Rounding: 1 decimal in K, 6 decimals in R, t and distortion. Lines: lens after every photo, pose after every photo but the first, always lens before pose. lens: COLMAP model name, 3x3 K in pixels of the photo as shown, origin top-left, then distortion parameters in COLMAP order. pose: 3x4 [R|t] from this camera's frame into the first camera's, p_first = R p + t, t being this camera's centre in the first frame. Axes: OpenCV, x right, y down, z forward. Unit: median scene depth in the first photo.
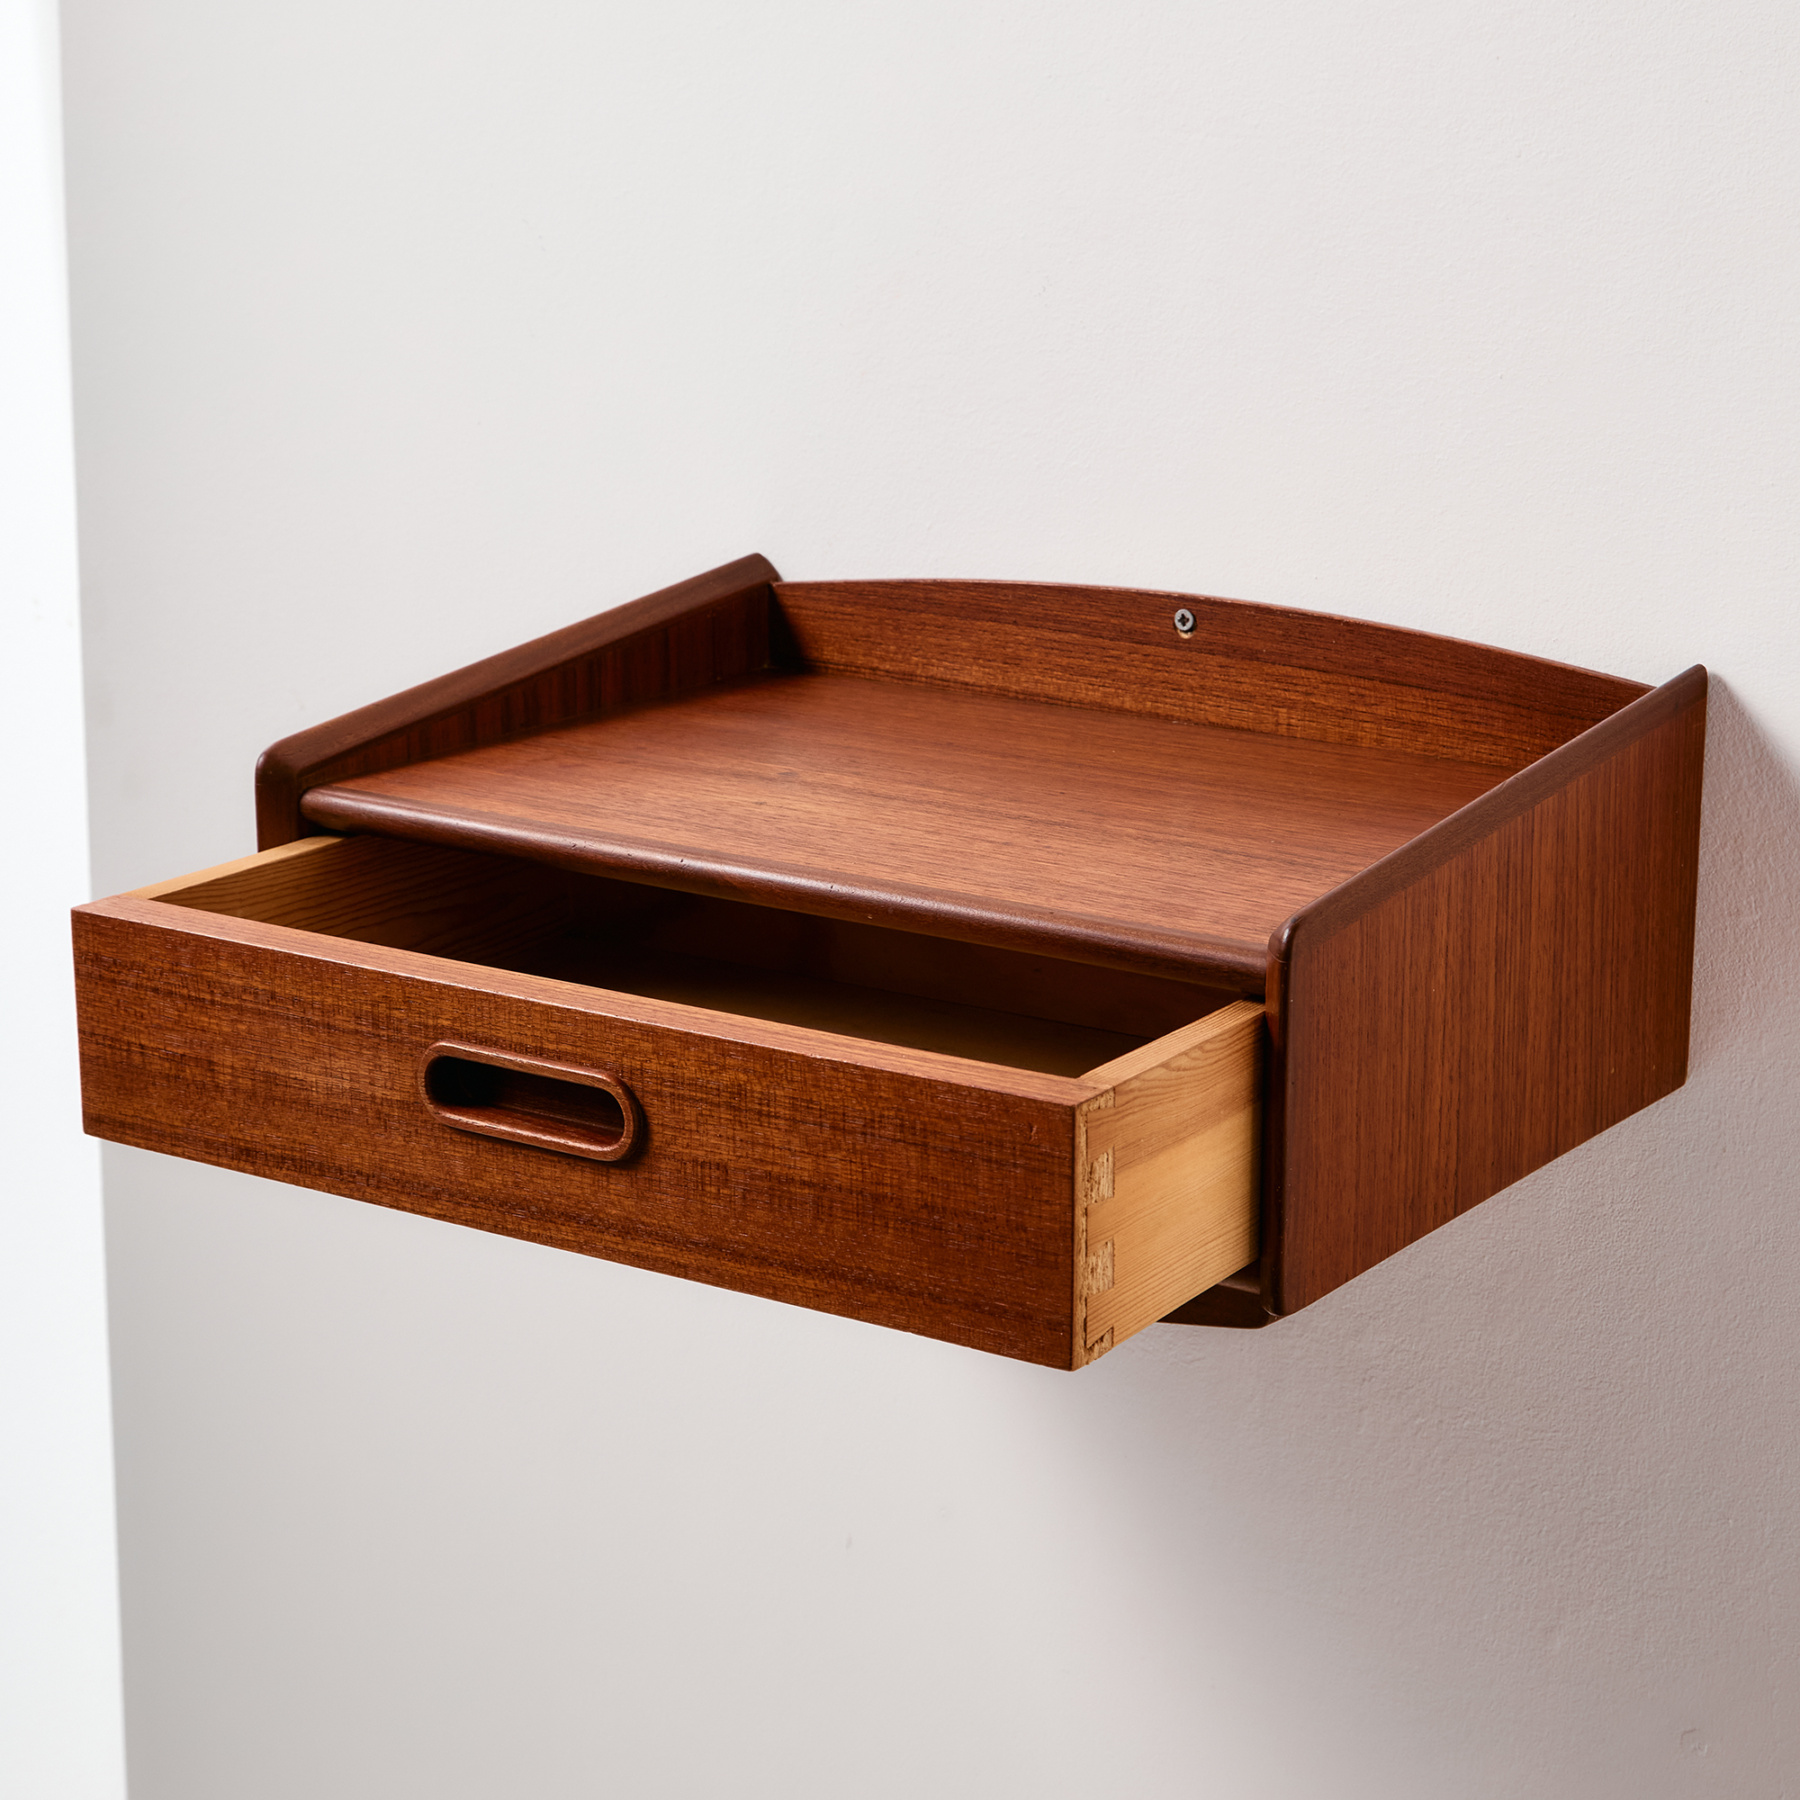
lens RADIAL K [[3920.2, 0, 904.1], [0, 3920.2, 894.2], [0, 0, 1]] dist [-0.043747, 0.000000]
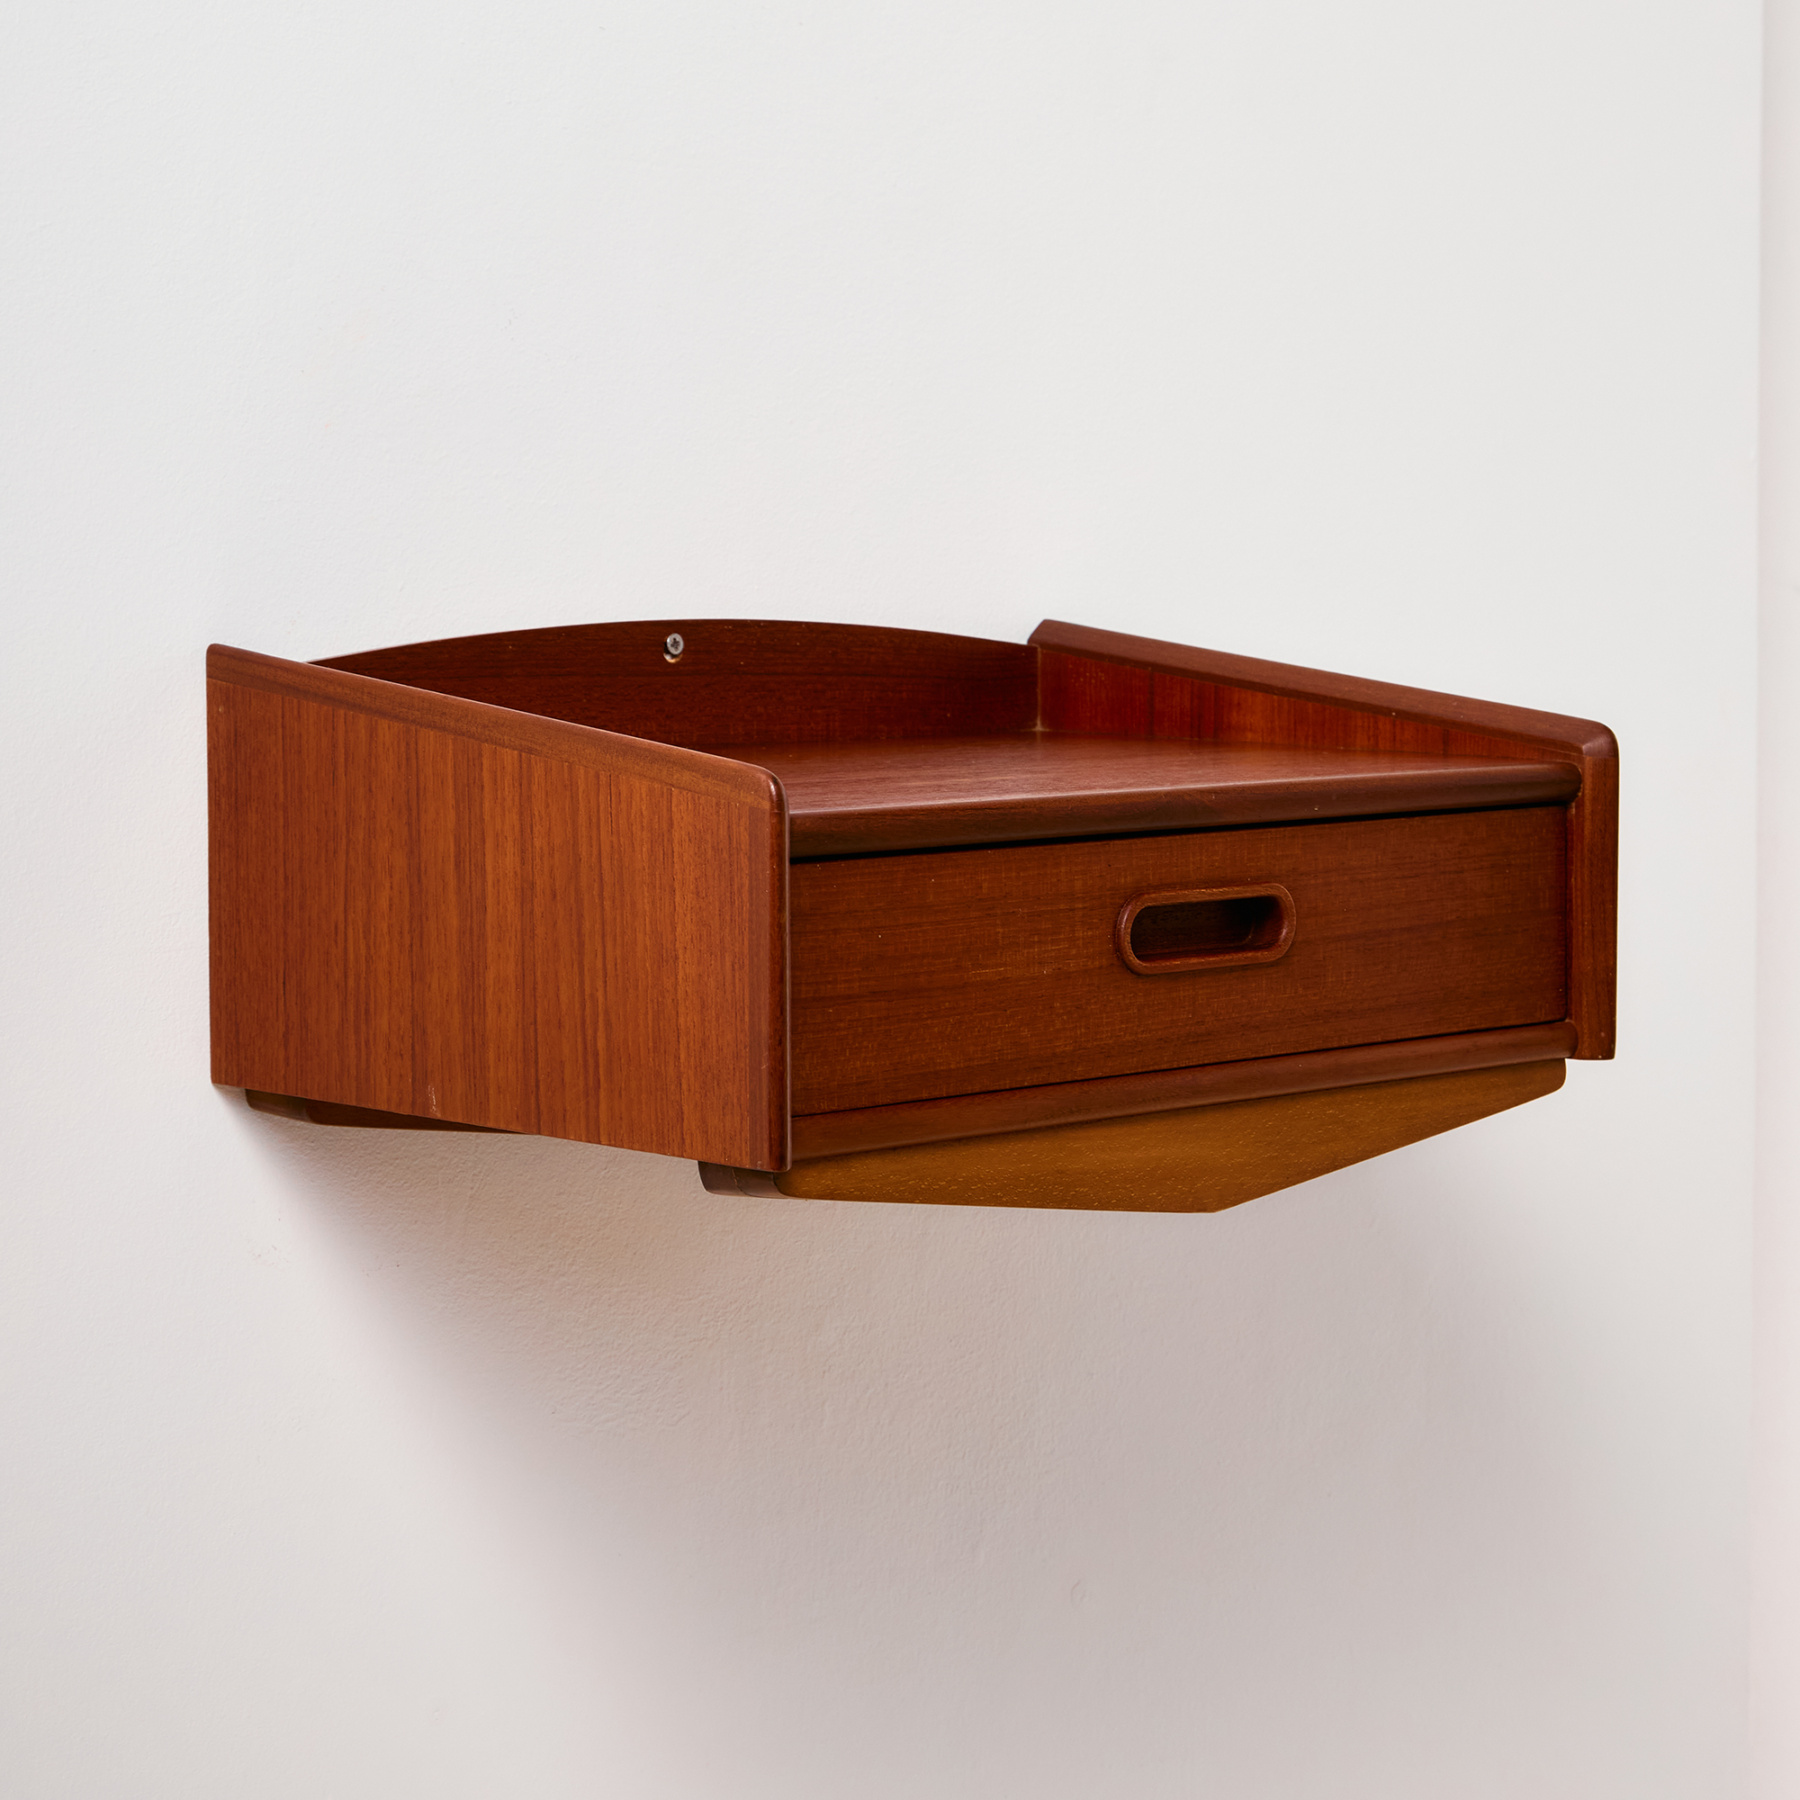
lens RADIAL K [[4802.6, 0, 790.3], [0, 4802.6, 853.7], [0, 0, 1]] dist [-0.045065, 0.000000]
pose [[0.218542, -0.081075, 0.972454, -1.204396], [0.238694, 0.970711, 0.027287, -0.048188], [-0.946184, 0.226155, 0.231494, 0.758106]]
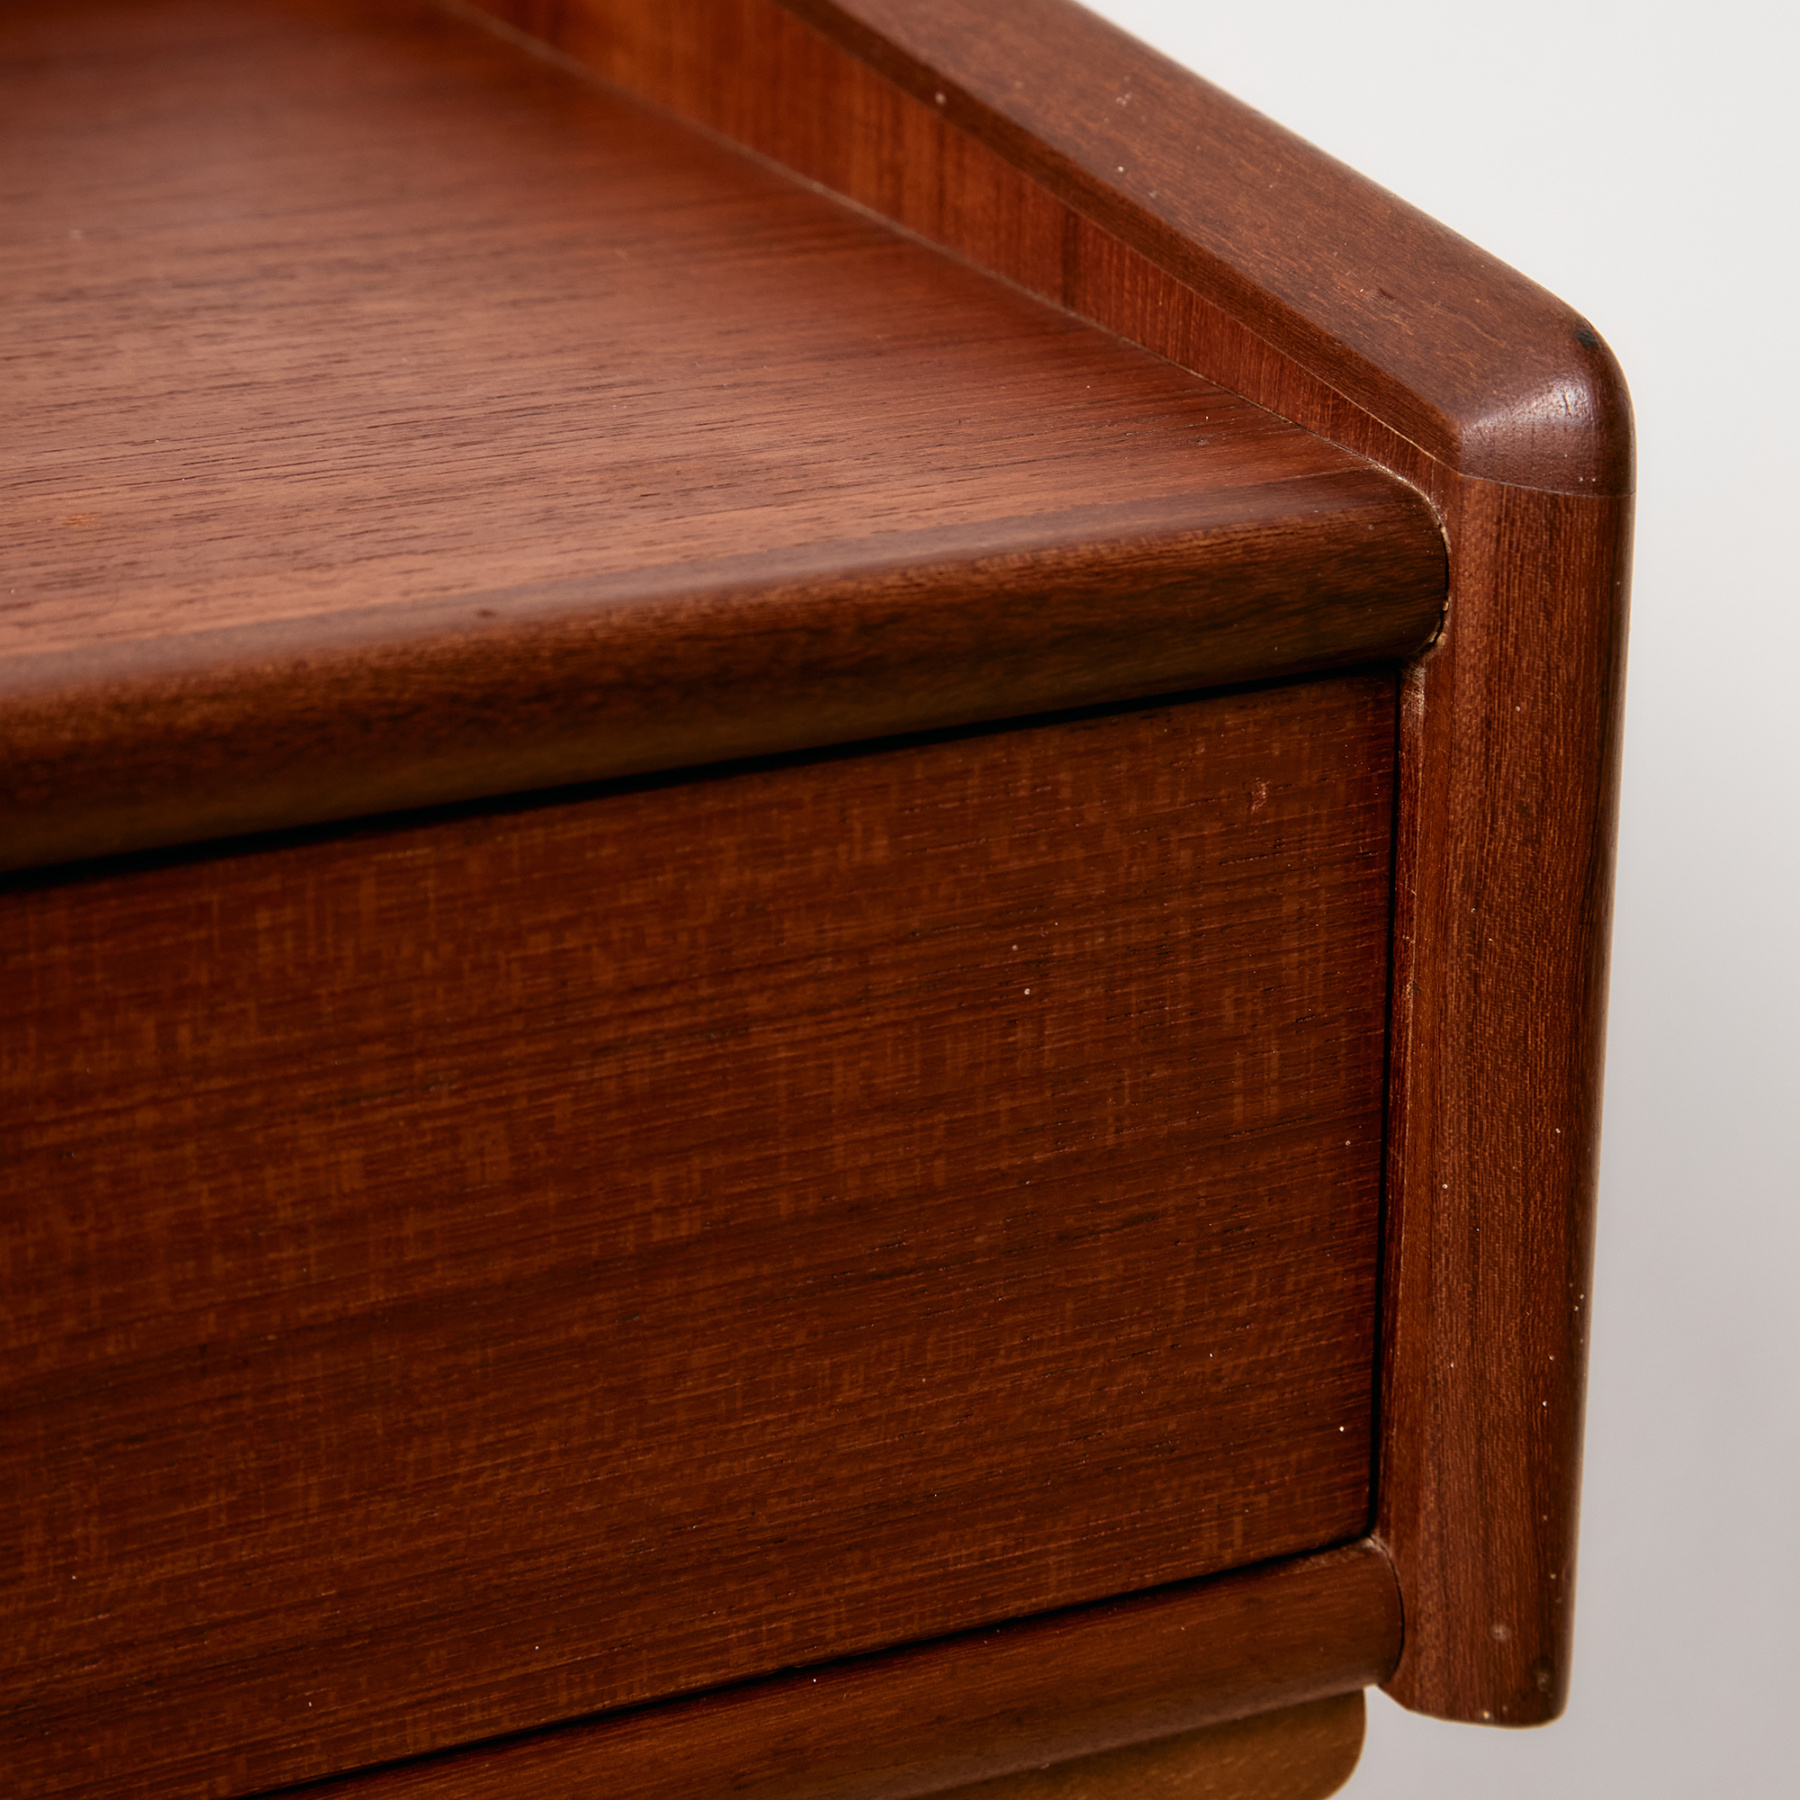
lens RADIAL K [[5423.1, 0, 900.1], [0, 5423.1, 896.0], [0, 0, 1]] dist [-0.202345, 0.000000]
pose [[0.477283, -0.313196, 0.821042, -0.200120], [0.208614, 0.948003, 0.240356, -0.046956], [-0.853628, 0.056563, 0.517802, 0.715423]]
